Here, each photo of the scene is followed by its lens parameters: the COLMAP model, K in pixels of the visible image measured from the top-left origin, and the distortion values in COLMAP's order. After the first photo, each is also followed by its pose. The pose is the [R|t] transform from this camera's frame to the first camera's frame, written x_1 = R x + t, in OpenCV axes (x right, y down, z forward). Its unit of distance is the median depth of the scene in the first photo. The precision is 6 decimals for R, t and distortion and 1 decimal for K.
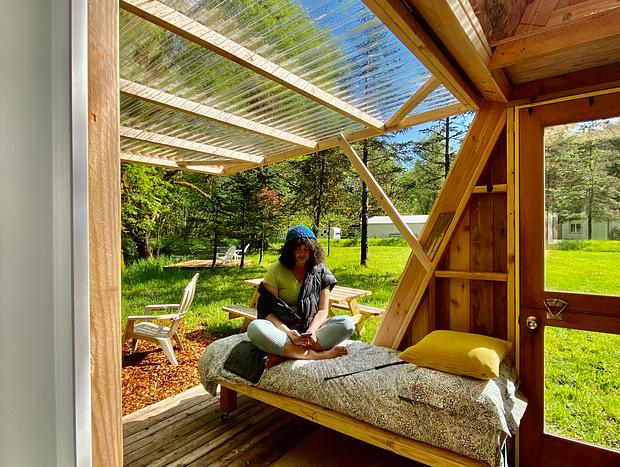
lens RADIAL K [[318.8, 0, 310.0], [0, 318.8, 233.5], [0, 0, 1]] dist [0.003789, 0.000274]
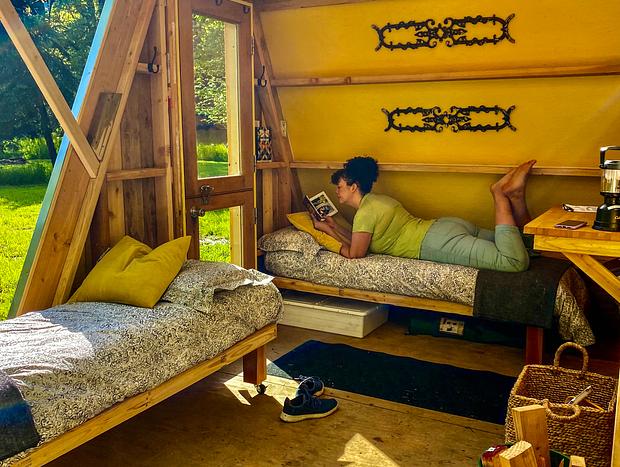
lens RADIAL K [[613.8, 0, 310.0], [0, 613.8, 233.5], [0, 0, 1]] dist [-0.001070, -0.001361]
pose [[-0.100615, -0.169630, 0.980358, -1.075081], [-0.012973, 0.985498, 0.169187, 0.009354], [-0.994841, 0.004304, -0.101357, 0.701584]]
